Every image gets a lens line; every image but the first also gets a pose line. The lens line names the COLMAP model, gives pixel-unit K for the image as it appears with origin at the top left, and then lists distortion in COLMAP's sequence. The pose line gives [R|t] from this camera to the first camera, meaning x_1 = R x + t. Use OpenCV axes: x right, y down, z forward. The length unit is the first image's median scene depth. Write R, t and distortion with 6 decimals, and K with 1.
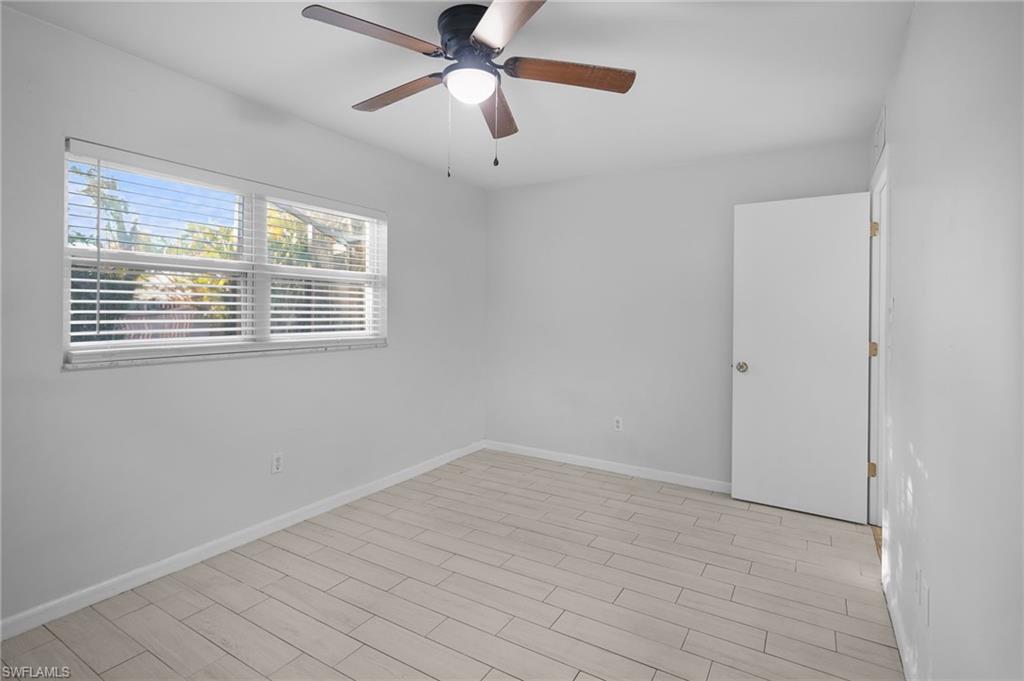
lens RADIAL K [[495.2, 0, 513.8], [0, 495.2, 315.0], [0, 0, 1]] dist [-0.000575, 0.000028]
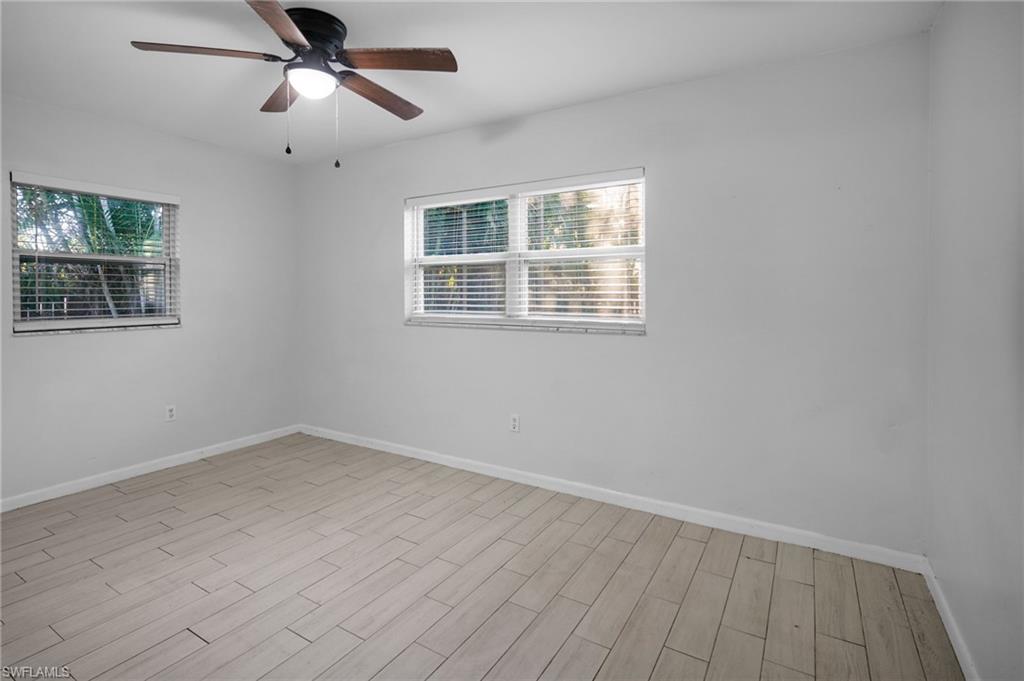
lens RADIAL K [[507.9, 0, 505.6], [0, 507.9, 305.0], [0, 0, 1]] dist [-0.010084, 0.000324]
pose [[-0.010329, 0.016669, -0.999808, 0.665641], [-0.002995, 0.999856, 0.016700, 0.002684], [0.999942, 0.003167, -0.010278, 0.931255]]
